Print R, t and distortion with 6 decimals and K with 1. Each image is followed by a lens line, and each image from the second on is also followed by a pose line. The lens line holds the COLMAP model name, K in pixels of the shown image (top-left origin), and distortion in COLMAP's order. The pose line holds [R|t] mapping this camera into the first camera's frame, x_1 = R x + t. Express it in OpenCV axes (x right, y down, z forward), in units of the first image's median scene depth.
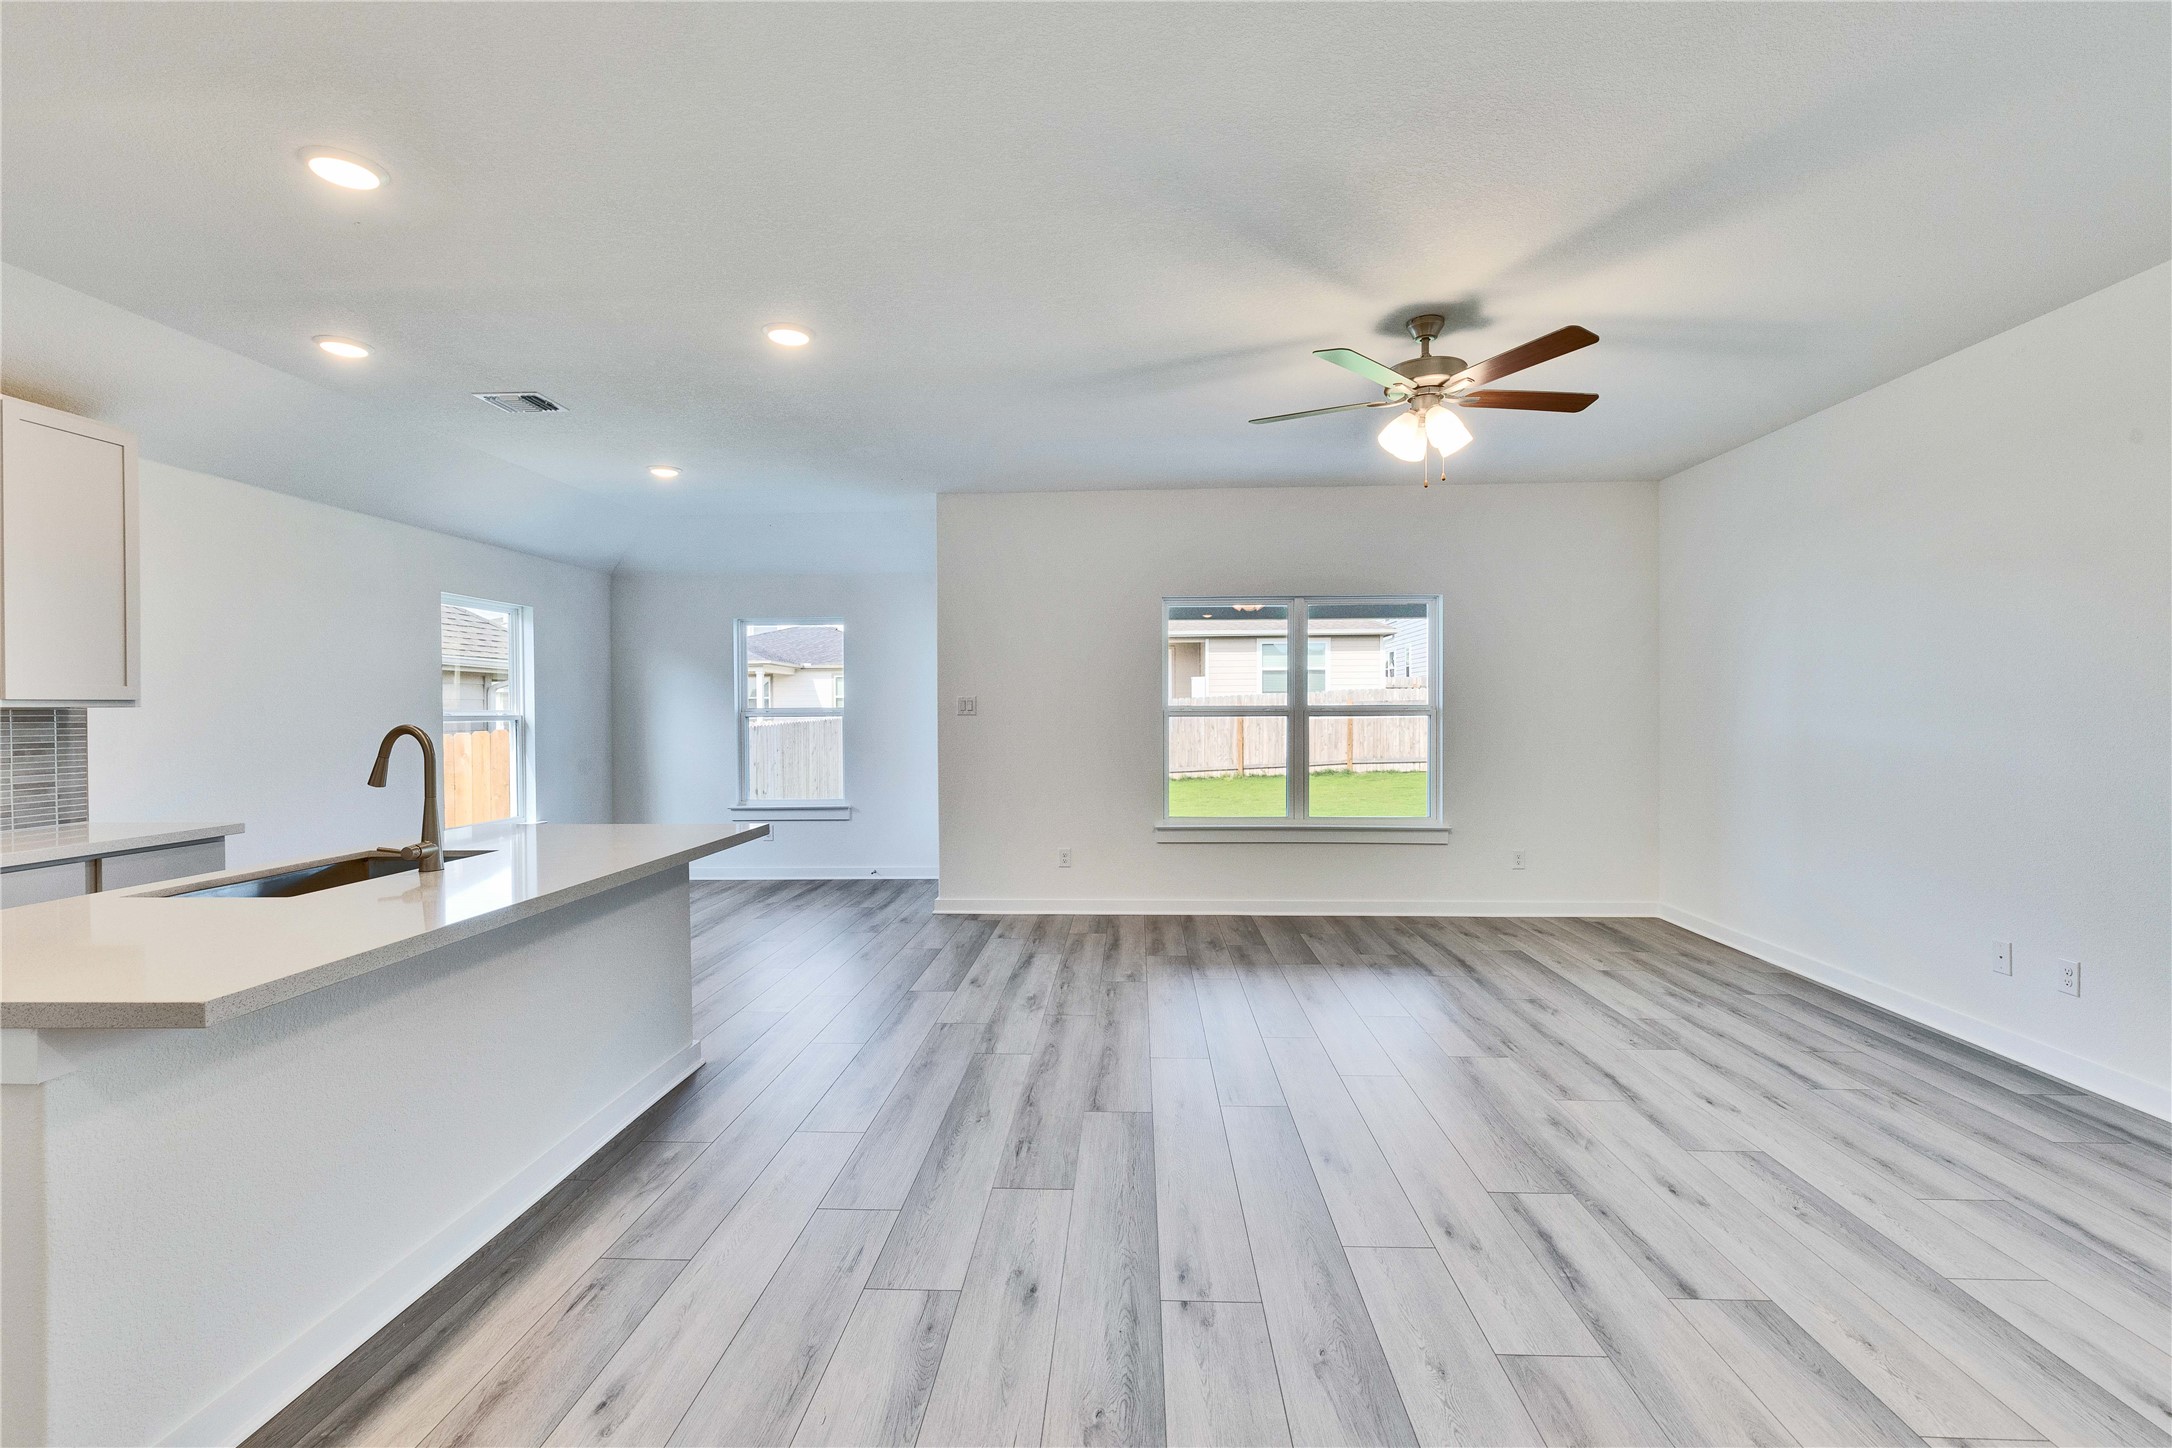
lens RADIAL K [[961.1, 0, 1086.0], [0, 961.1, 724.0], [0, 0, 1]] dist [0.016564, 0.000148]
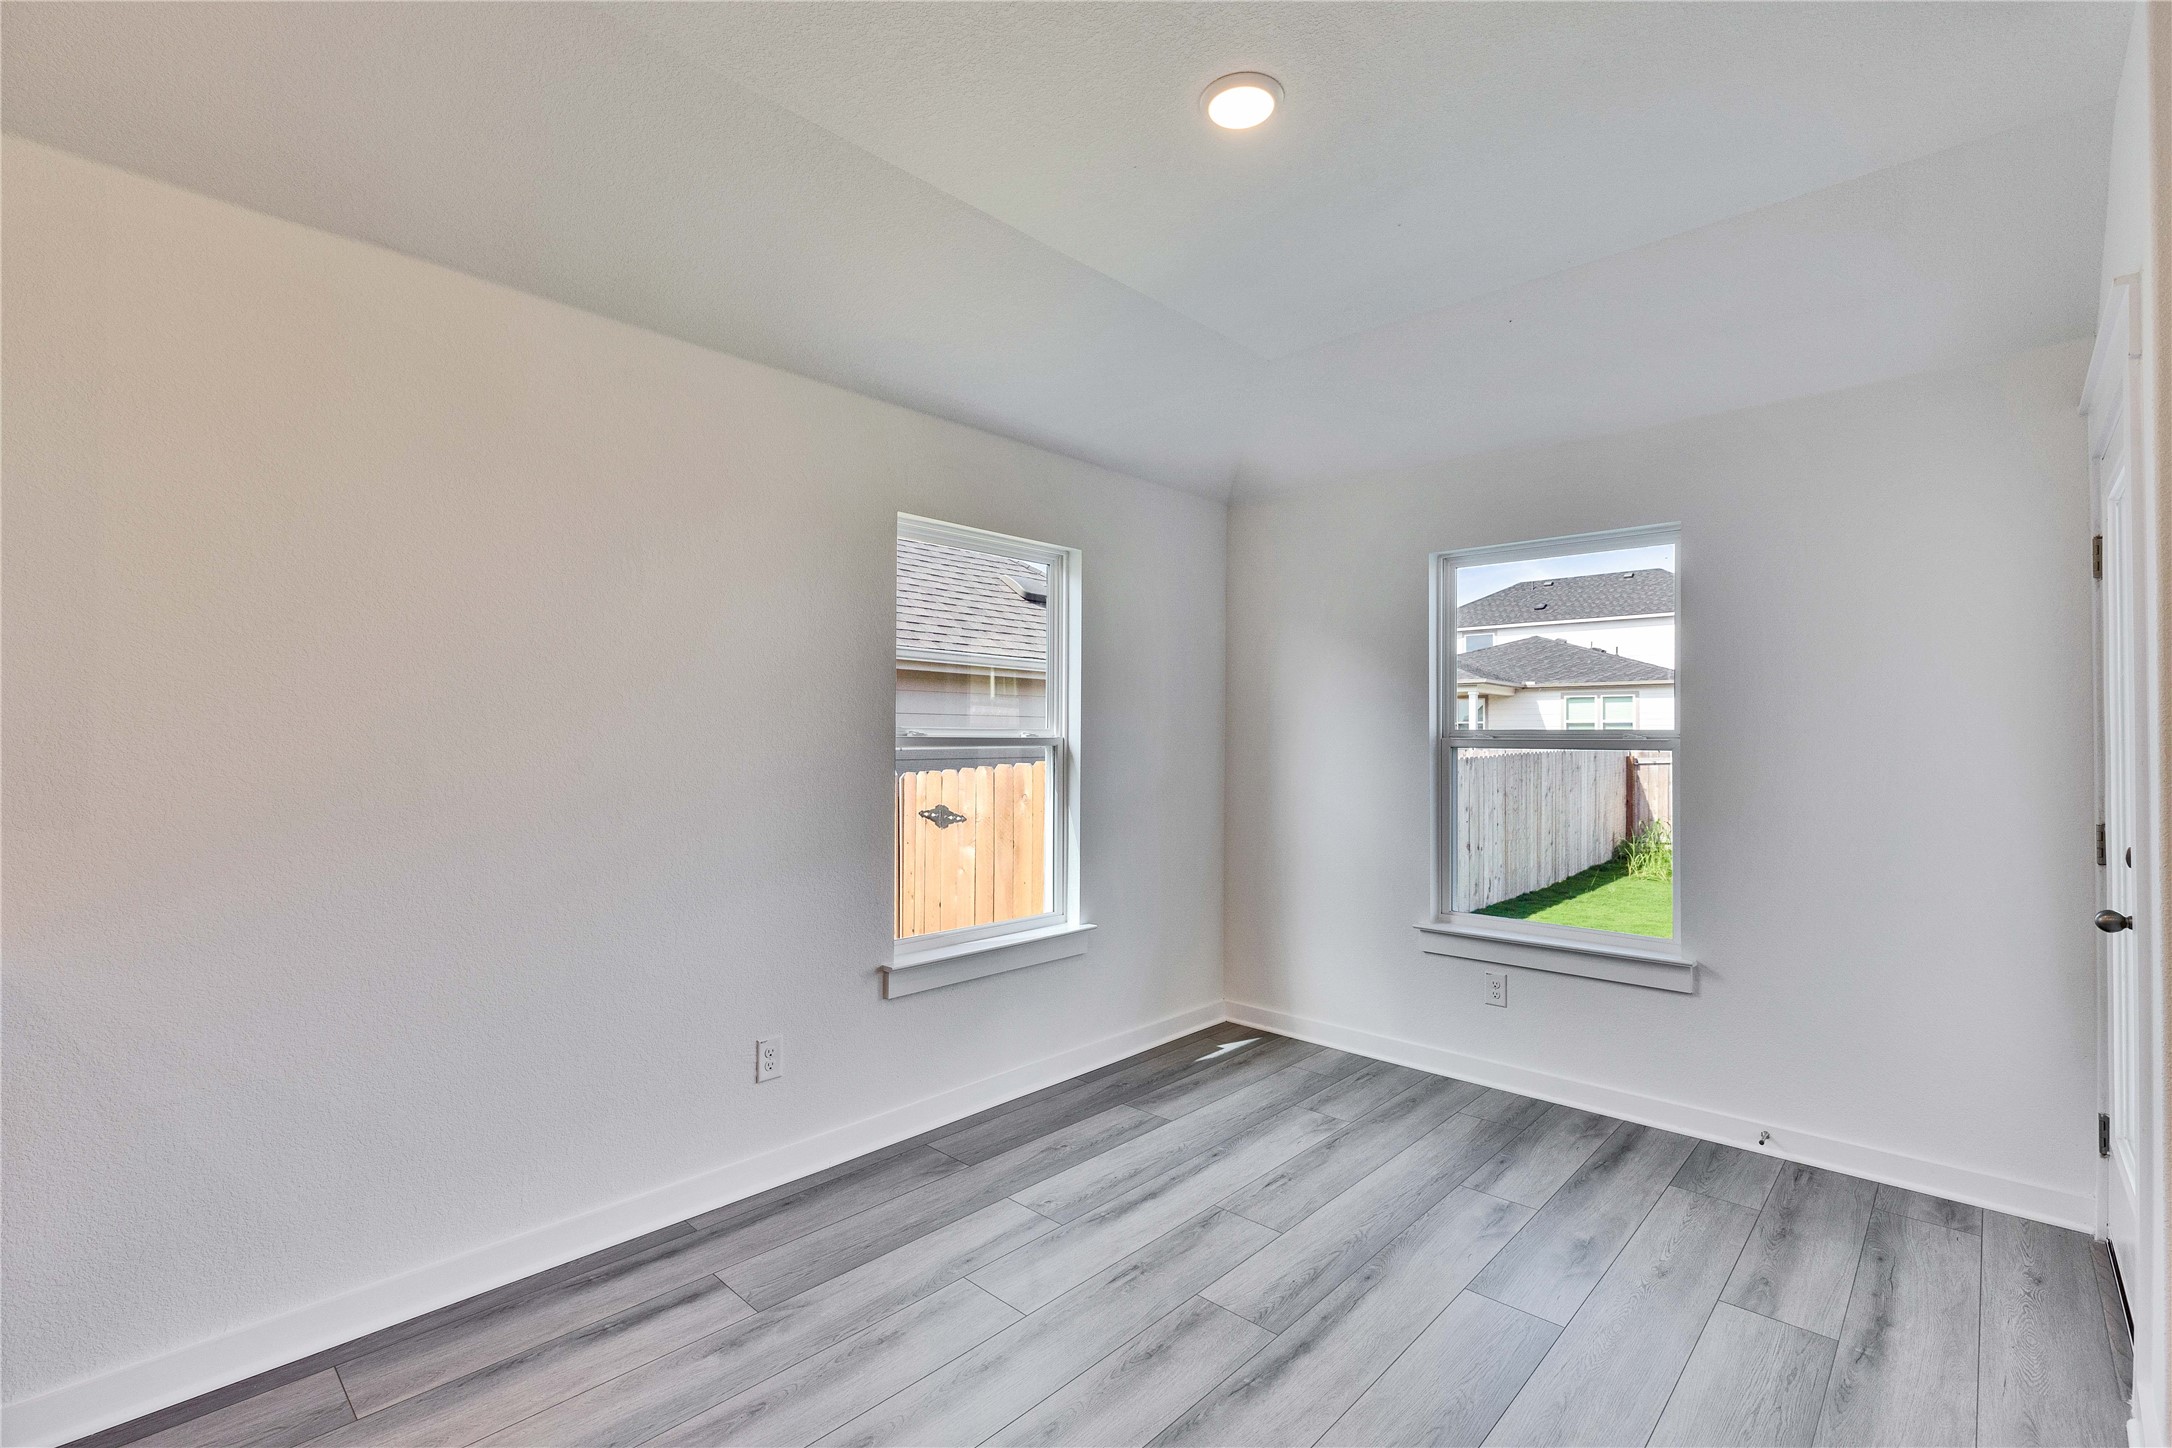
lens RADIAL K [[961.1, 0, 1086.0], [0, 961.1, 724.0], [0, 0, 1]] dist [0.016564, 0.000148]
pose [[0.760225, 0.003712, -0.649649, -0.130487], [-0.021138, 0.999596, -0.019024, -0.004621], [0.649316, 0.028195, 0.759996, 0.376857]]
